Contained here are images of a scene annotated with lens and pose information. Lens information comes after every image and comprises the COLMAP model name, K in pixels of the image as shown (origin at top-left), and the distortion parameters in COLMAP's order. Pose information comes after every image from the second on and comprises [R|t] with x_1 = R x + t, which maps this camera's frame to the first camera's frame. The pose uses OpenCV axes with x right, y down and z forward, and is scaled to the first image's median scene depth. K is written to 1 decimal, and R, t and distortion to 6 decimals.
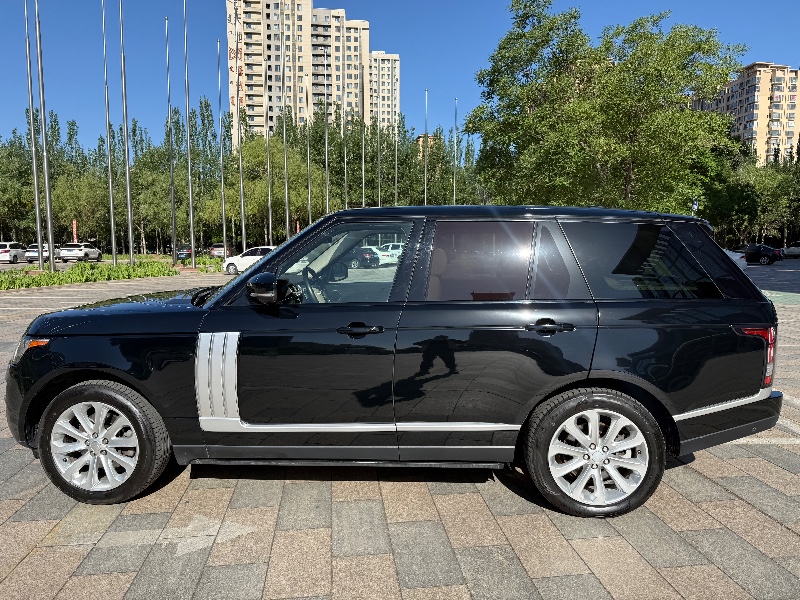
lens RADIAL K [[565.8, 0, 400.0], [0, 565.8, 300.0], [0, 0, 1]] dist [0.006506, -0.002054]
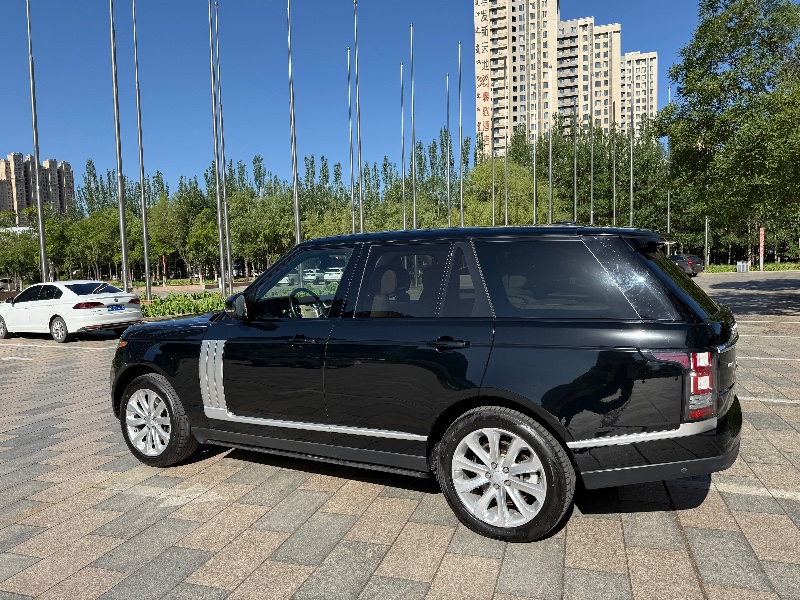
lens RADIAL K [[573.1, 0, 400.0], [0, 573.1, 300.0], [0, 0, 1]] dist [-0.001309, -0.005067]
pose [[0.902089, -0.002865, -0.431541, 0.166940], [-0.011198, 0.999486, -0.030045, 0.000138], [0.431406, 0.031935, 0.901593, 0.004217]]
